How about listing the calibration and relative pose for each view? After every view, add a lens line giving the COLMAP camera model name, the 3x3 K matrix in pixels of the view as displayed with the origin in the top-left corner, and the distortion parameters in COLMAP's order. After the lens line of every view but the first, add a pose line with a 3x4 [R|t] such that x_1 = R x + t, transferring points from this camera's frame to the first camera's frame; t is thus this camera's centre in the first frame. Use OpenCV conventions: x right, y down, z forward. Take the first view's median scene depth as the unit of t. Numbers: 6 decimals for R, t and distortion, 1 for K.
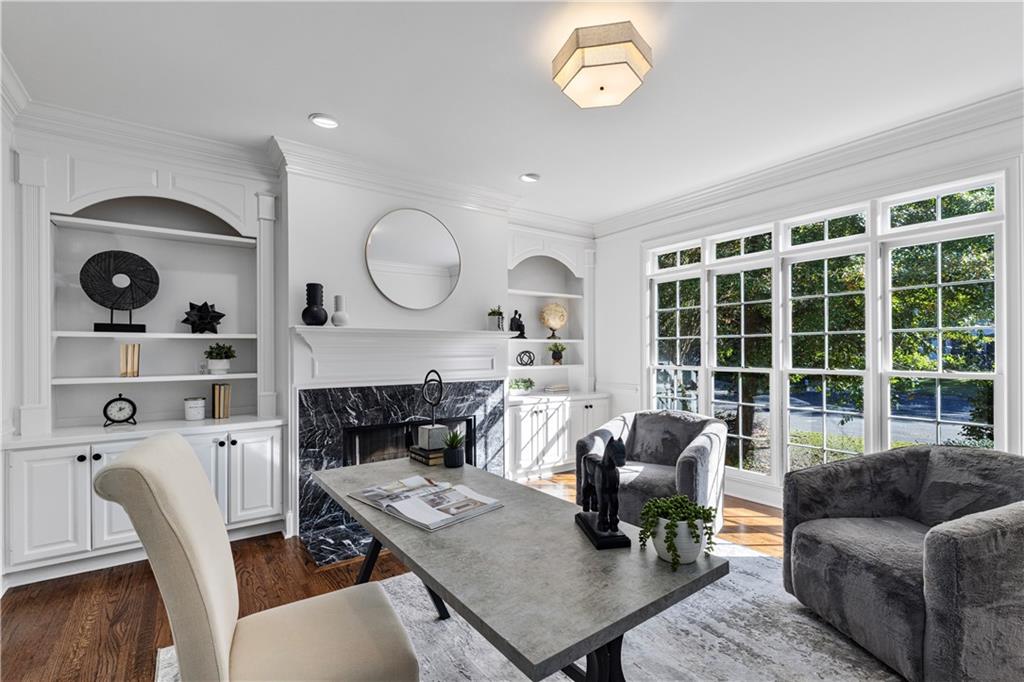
lens RADIAL K [[459.0, 0, 511.2], [0, 459.0, 349.7], [0, 0, 1]] dist [-0.000892, 0.000583]
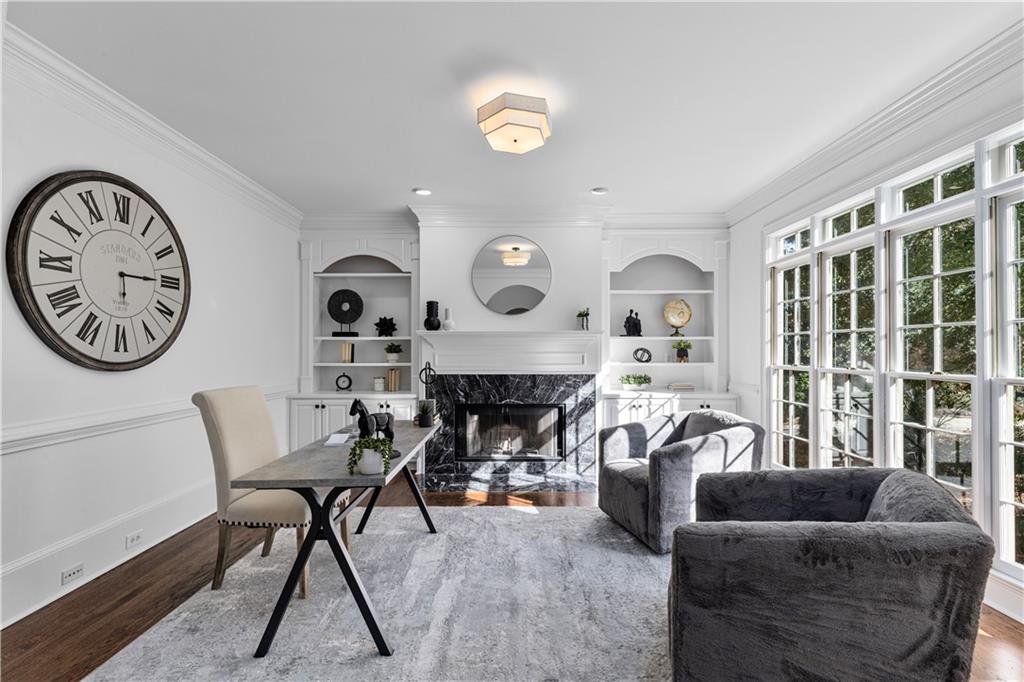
lens RADIAL K [[459.0, 0, 513.1], [0, 459.0, 345.5], [0, 0, 1]] dist [-0.000892, 0.000583]
pose [[0.809692, -0.002201, -0.586851, 0.526714], [0.000211, 0.999994, -0.003459, 0.000430], [0.586855, 0.002677, 0.809688, -0.014385]]
